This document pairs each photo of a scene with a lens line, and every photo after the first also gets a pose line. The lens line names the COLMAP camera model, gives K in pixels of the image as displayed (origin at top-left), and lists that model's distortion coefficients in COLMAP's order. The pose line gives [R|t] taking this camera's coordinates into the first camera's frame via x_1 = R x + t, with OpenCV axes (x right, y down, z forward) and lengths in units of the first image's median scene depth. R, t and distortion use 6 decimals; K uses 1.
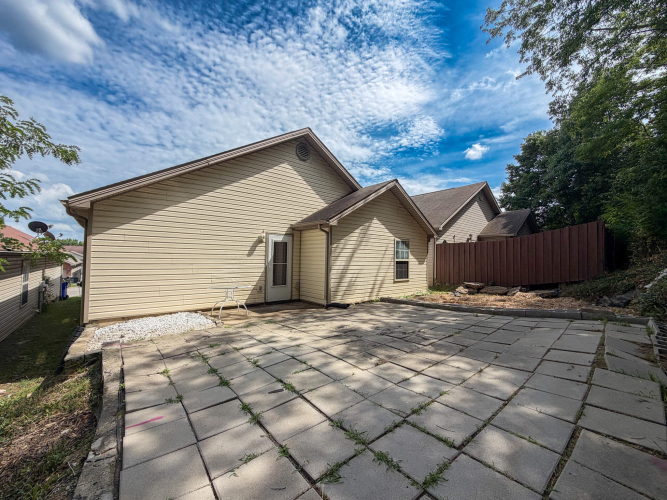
lens RADIAL K [[266.0, 0, 333.5], [0, 266.0, 250.0], [0, 0, 1]] dist [0.000422, -0.000009]
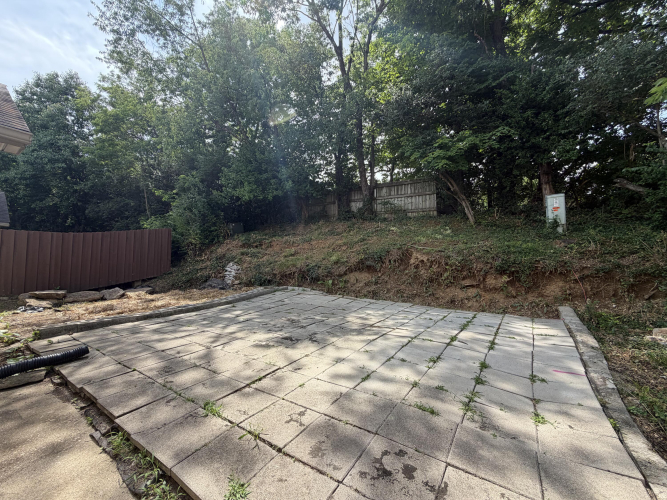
lens RADIAL K [[266.0, 0, 333.5], [0, 266.0, 250.0], [0, 0, 1]] dist [0.000422, -0.000009]
pose [[-0.280743, 0.054916, 0.958211, -0.820374], [-0.033021, 0.997218, -0.066826, 0.099157], [-0.959215, -0.050402, -0.278149, 1.224353]]
